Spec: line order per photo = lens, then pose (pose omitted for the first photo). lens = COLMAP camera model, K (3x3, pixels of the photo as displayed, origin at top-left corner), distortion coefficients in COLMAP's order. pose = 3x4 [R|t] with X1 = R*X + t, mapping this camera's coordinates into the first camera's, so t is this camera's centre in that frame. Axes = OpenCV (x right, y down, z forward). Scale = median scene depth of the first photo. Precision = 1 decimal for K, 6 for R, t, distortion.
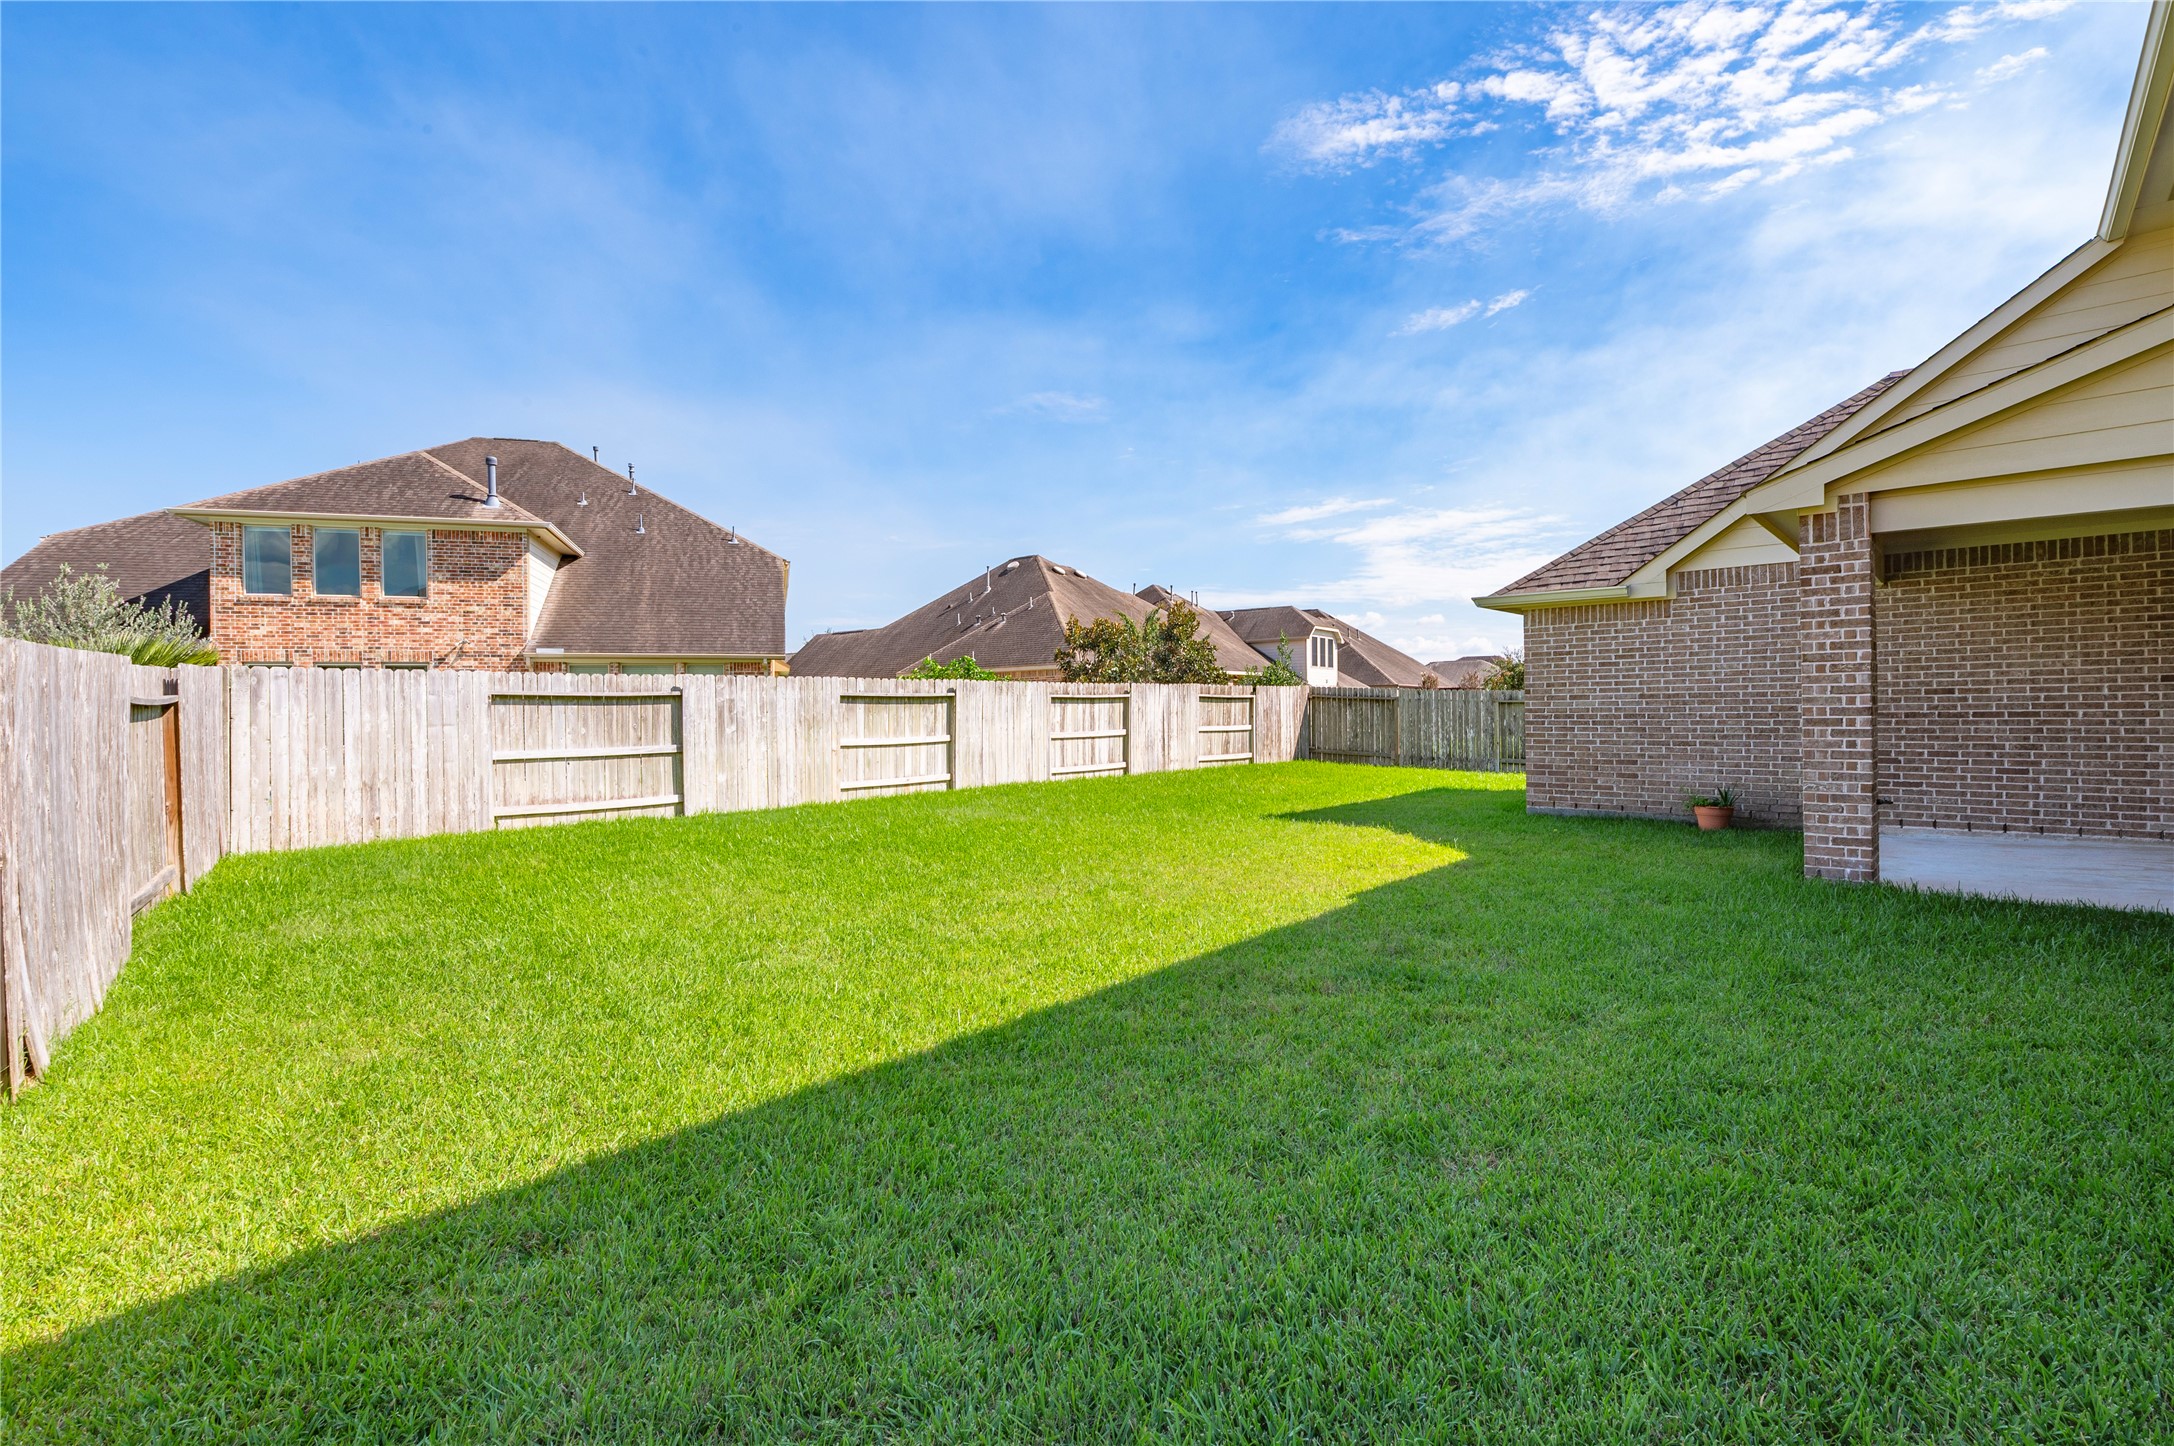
lens RADIAL K [[1002.8, 0, 1088.4], [0, 1002.8, 710.8], [0, 0, 1]] dist [0.000150, 0.000031]
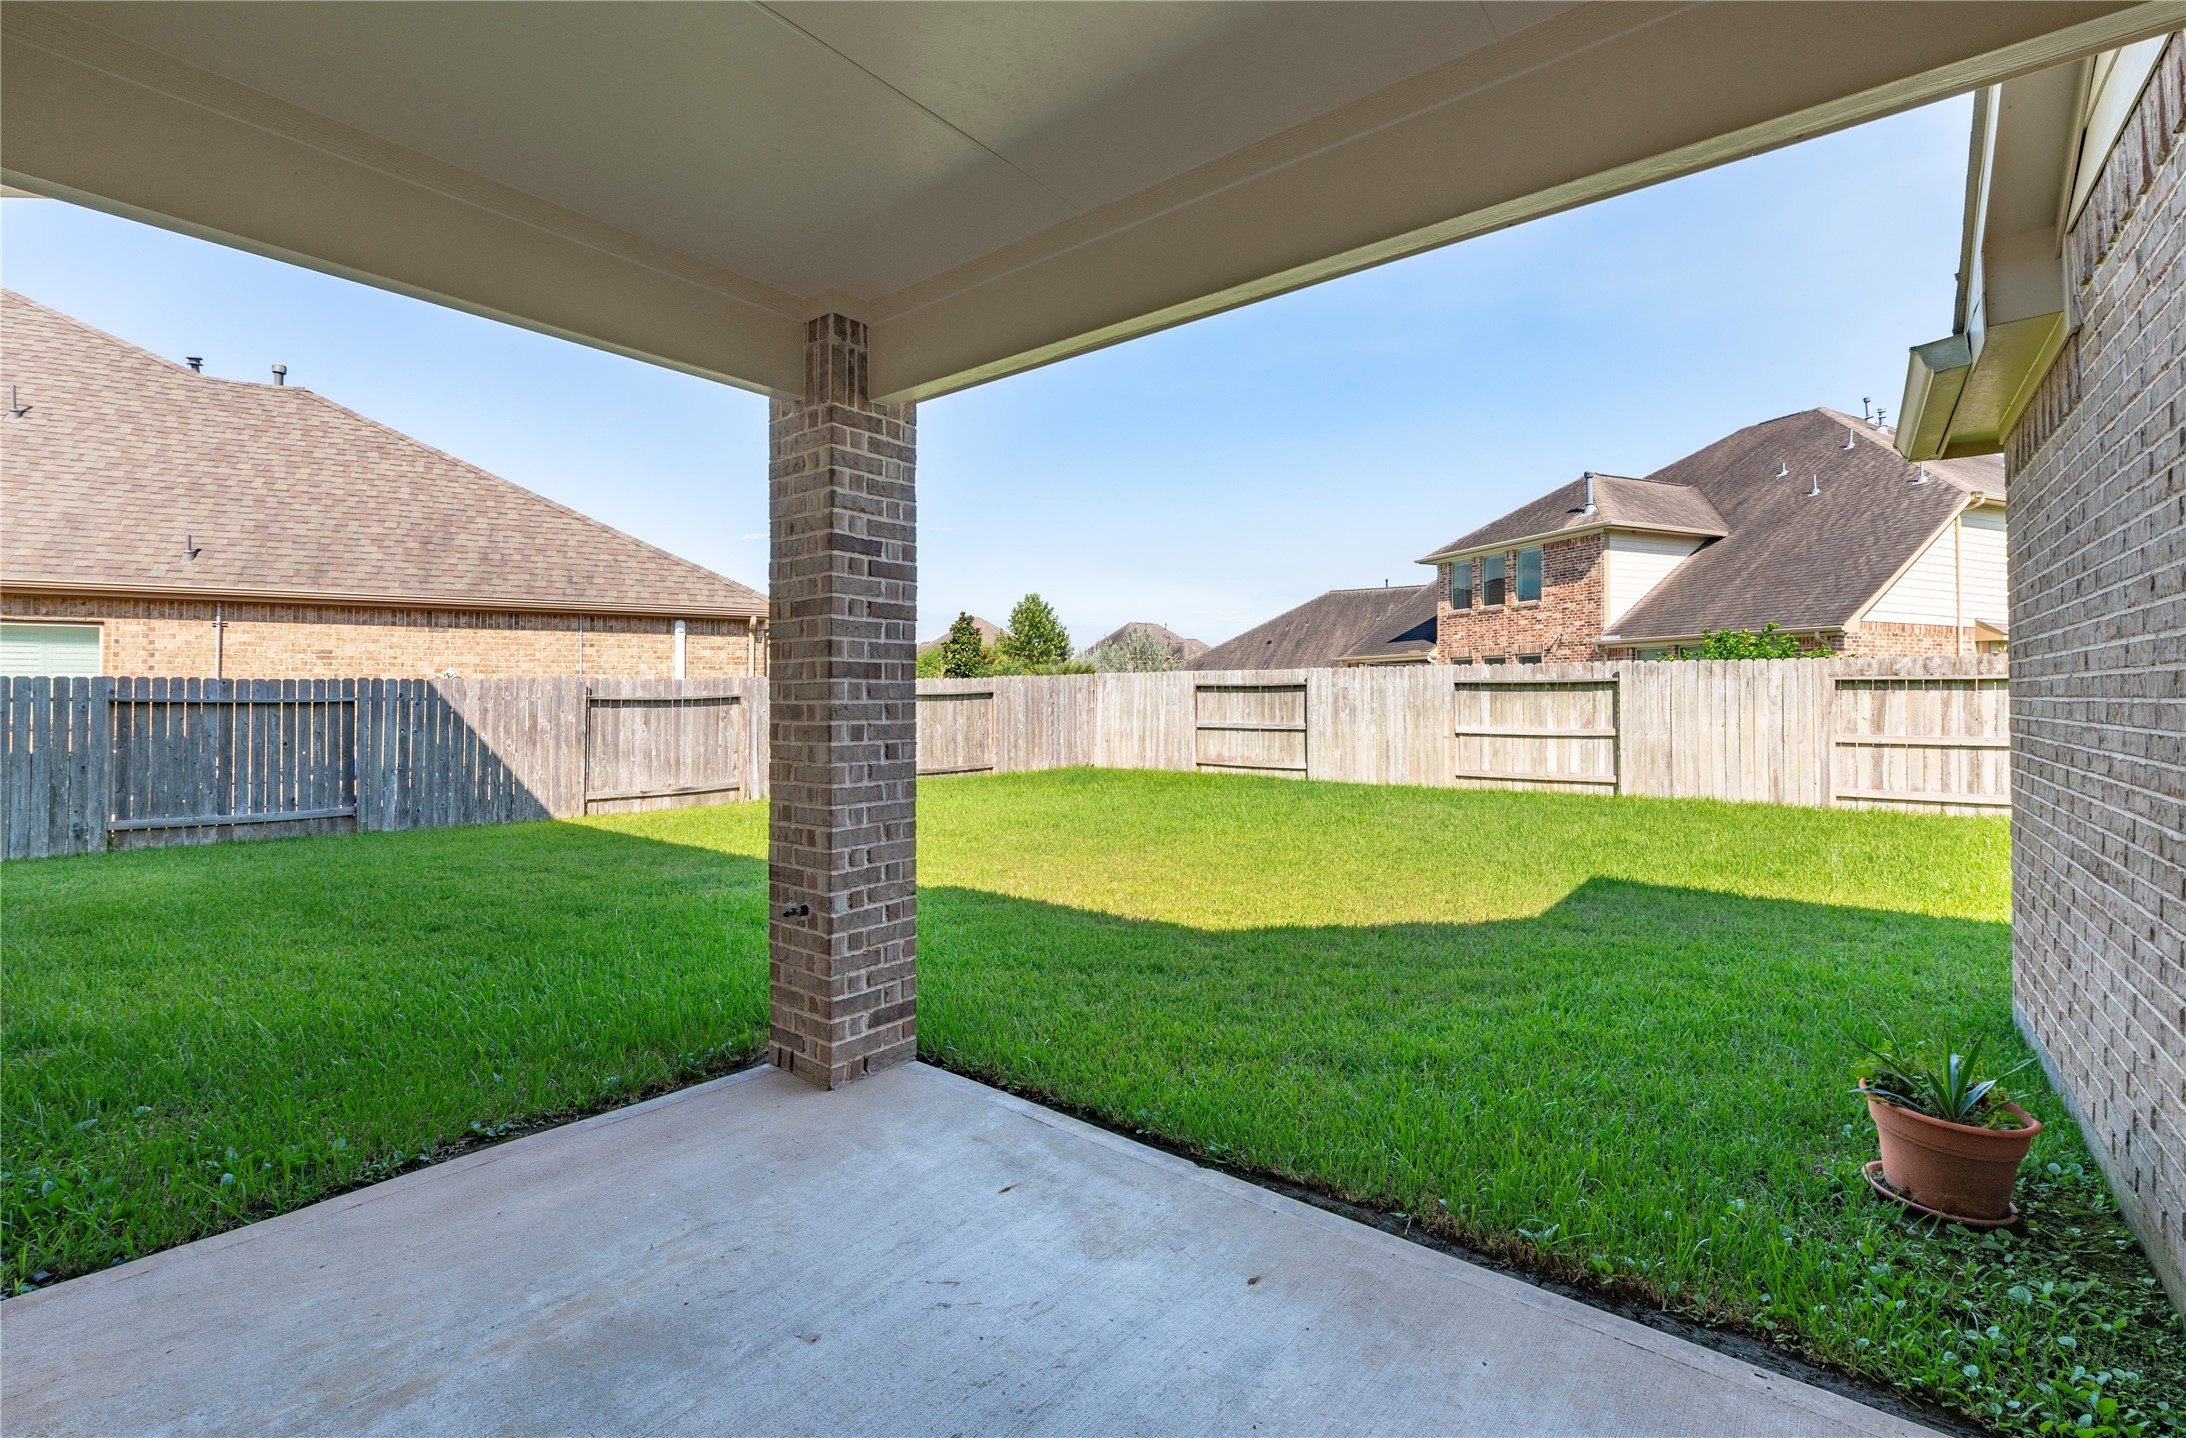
lens RADIAL K [[935.2, 0, 1096.1], [0, 935.2, 707.9], [0, 0, 1]] dist [-0.030615, -0.002021]
pose [[0.068802, 0.022674, -0.997373, 0.618177], [-0.001102, 0.999743, 0.022652, -0.009922], [0.997630, -0.000459, 0.068809, 0.545232]]
